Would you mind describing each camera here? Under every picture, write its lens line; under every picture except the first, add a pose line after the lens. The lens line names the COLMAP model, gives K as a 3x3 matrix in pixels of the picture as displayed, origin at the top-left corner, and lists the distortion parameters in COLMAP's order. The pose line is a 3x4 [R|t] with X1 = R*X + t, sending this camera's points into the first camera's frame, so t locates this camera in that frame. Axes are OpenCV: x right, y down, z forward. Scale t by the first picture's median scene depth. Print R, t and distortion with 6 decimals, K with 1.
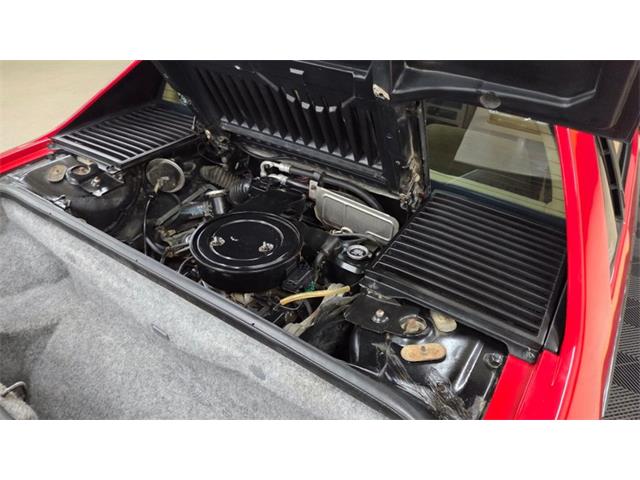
lens RADIAL K [[489.7, 0, 320.0], [0, 489.7, 240.0], [0, 0, 1]] dist [-0.001272, -0.006291]
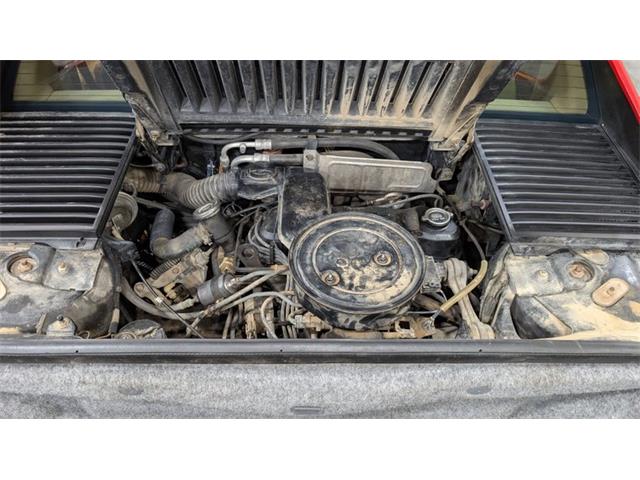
lens RADIAL K [[489.7, 0, 320.0], [0, 489.7, 240.0], [0, 0, 1]] dist [-0.001272, -0.006291]
pose [[0.799810, -0.417223, 0.431543, -0.418265], [0.305438, 0.901784, 0.305768, -0.230841], [-0.516732, -0.112746, 0.848691, 0.277065]]
